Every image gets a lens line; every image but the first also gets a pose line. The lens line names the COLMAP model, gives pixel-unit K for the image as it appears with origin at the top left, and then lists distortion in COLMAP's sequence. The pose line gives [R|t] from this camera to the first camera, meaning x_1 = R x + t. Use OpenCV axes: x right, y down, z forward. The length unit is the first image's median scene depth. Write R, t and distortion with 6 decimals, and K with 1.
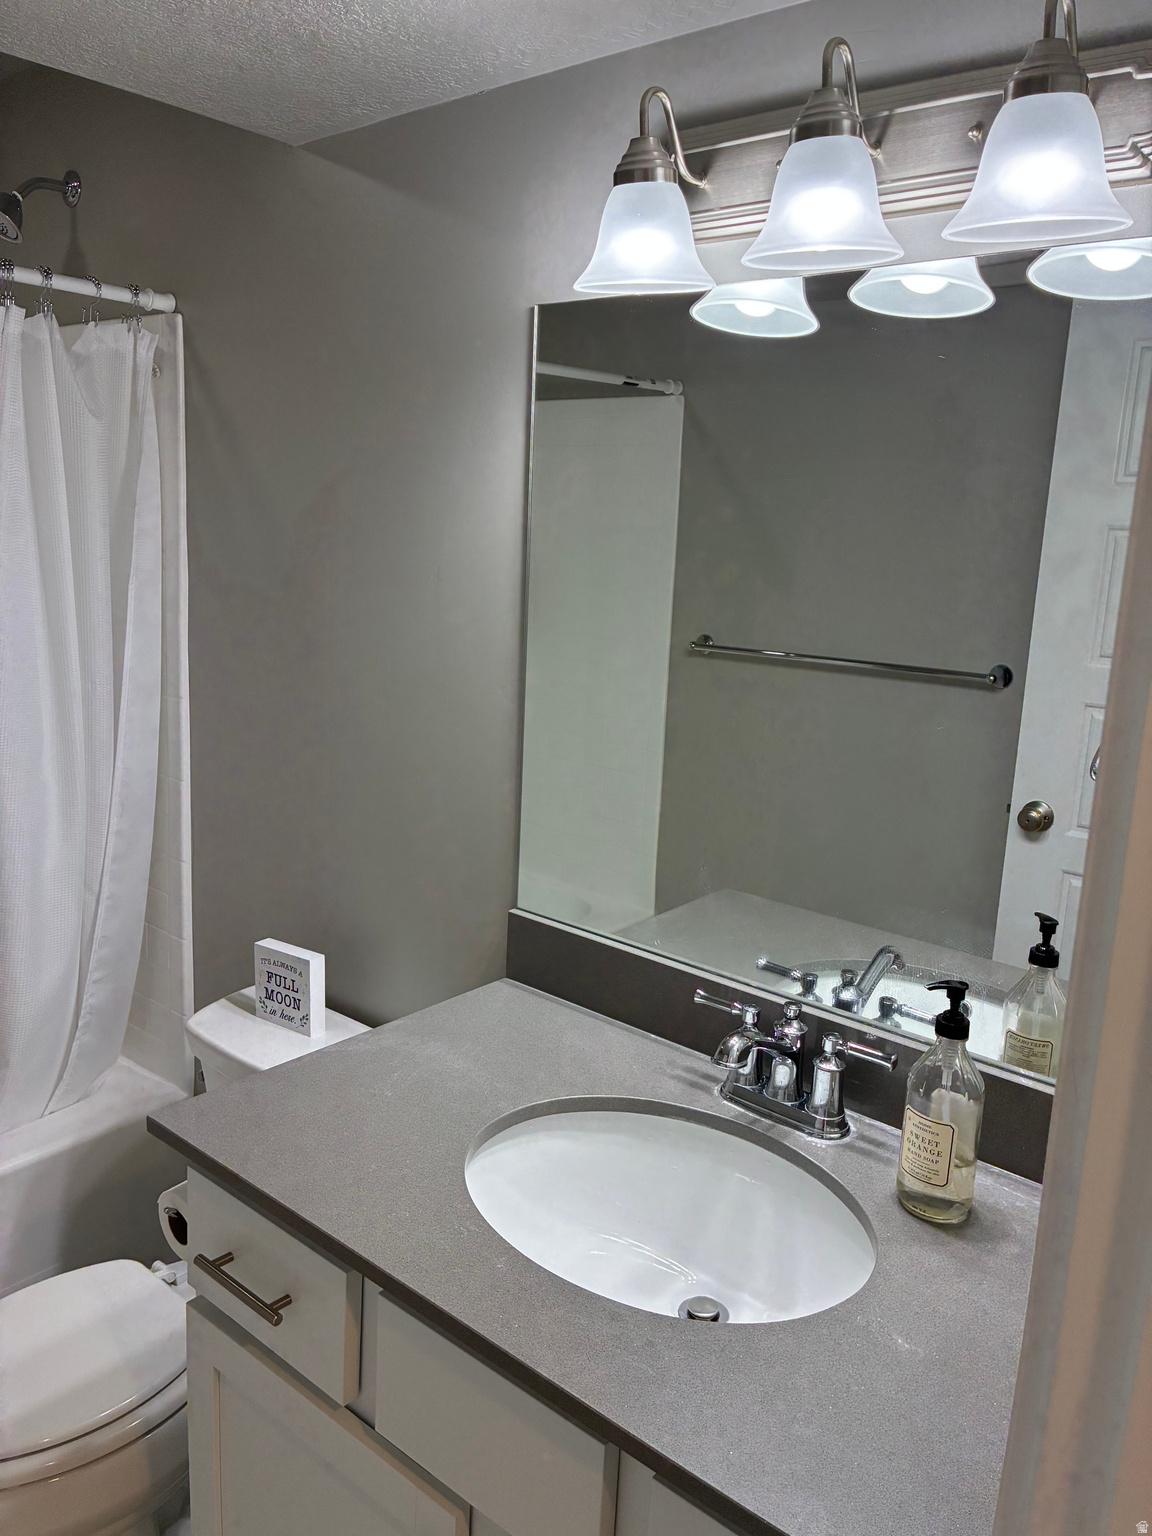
lens RADIAL K [[1165.0, 0, 572.0], [0, 1165.0, 763.1], [0, 0, 1]] dist [0.008177, -0.003472]
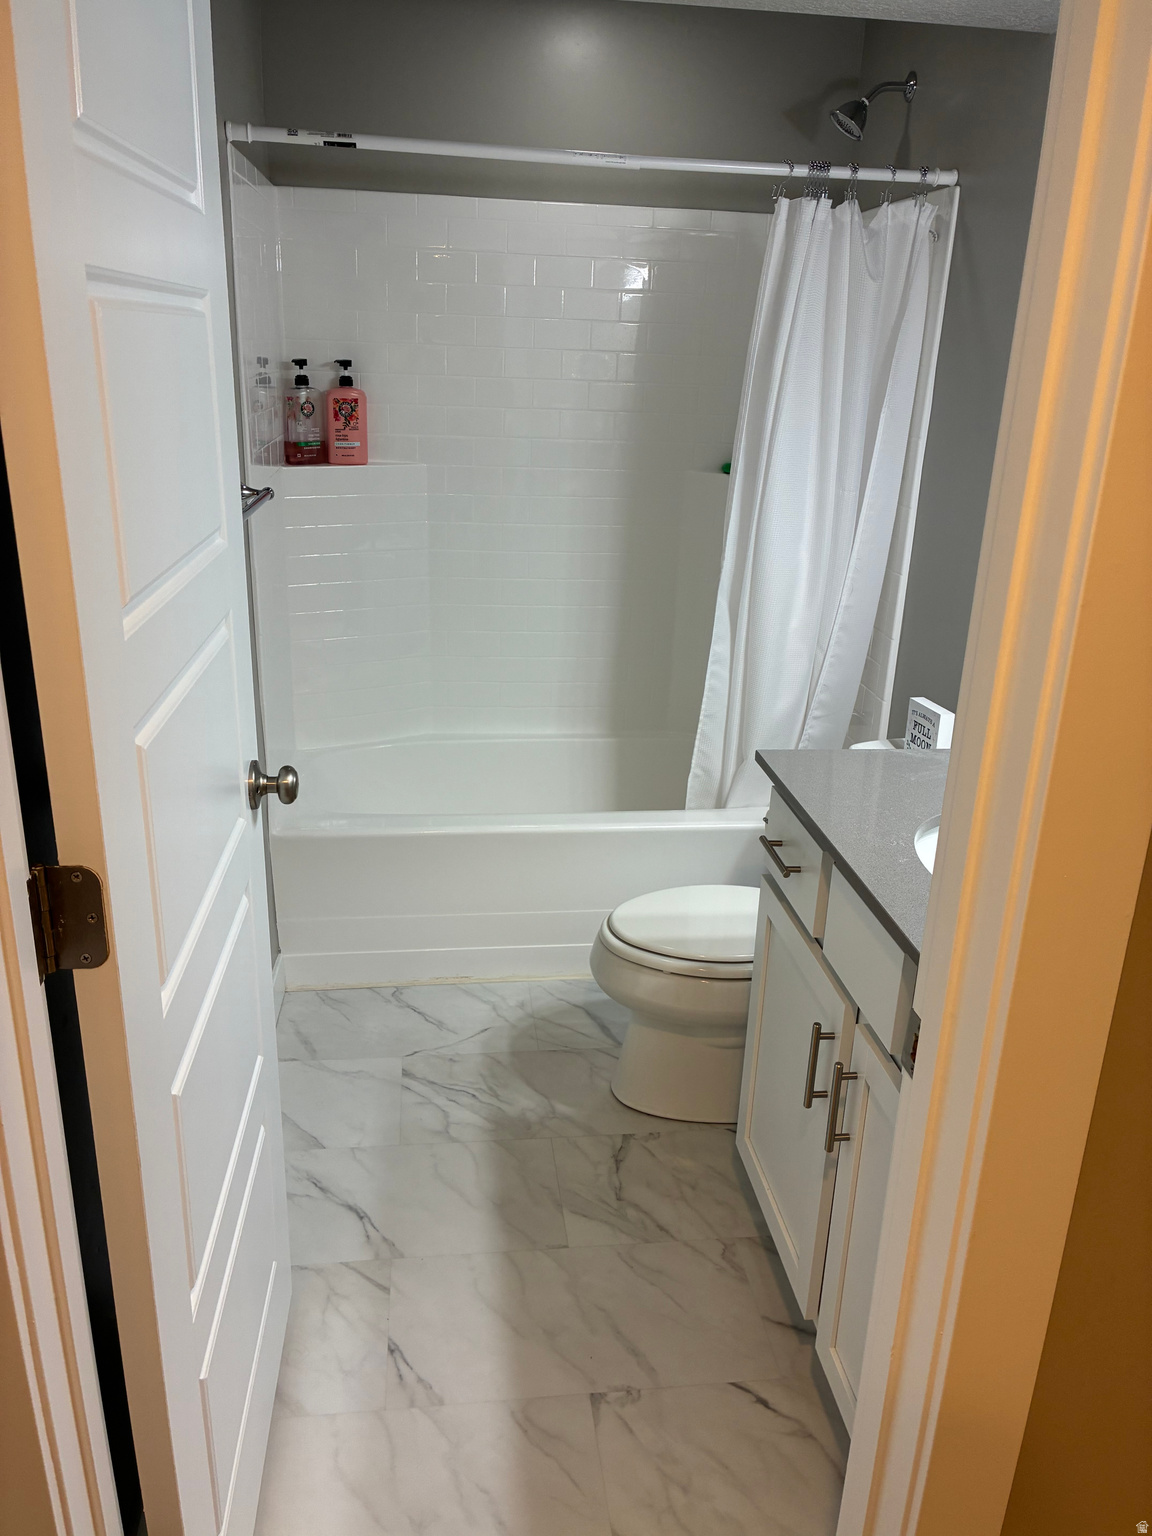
lens RADIAL K [[1165.0, 0, 572.0], [0, 1165.0, 763.1], [0, 0, 1]] dist [0.008177, -0.003472]
pose [[0.728128, 0.207871, -0.653161, 0.300949], [-0.133739, 0.977676, 0.162060, 0.063384], [0.672267, -0.030647, 0.739674, -0.200641]]
